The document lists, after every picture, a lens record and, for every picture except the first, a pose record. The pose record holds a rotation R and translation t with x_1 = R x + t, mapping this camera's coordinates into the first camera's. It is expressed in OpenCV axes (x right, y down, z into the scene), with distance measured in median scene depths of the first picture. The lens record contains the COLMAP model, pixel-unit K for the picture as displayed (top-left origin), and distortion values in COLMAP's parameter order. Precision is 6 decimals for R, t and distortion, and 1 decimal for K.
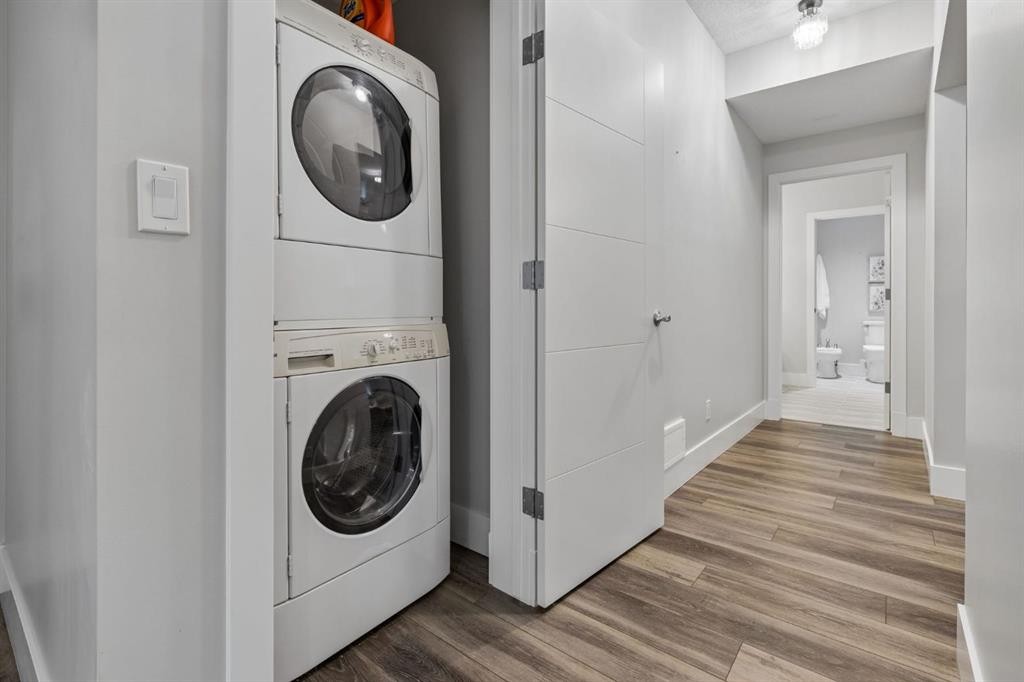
lens RADIAL K [[469.5, 0, 515.7], [0, 469.5, 312.1], [0, 0, 1]] dist [0.000233, 0.000029]
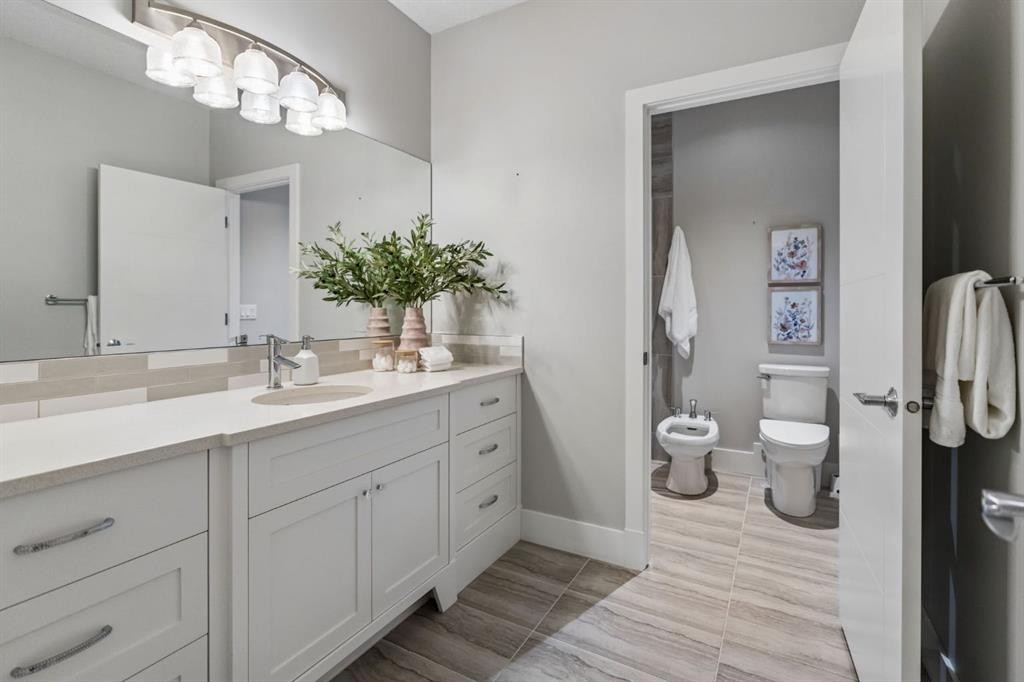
lens RADIAL K [[469.5, 0, 515.3], [0, 469.5, 312.5], [0, 0, 1]] dist [0.000233, 0.000029]
pose [[0.984771, 0.000039, 0.173859, 0.412981], [-0.000710, 0.999993, 0.003798, -0.035448], [-0.173857, -0.003863, 0.984763, 0.573504]]
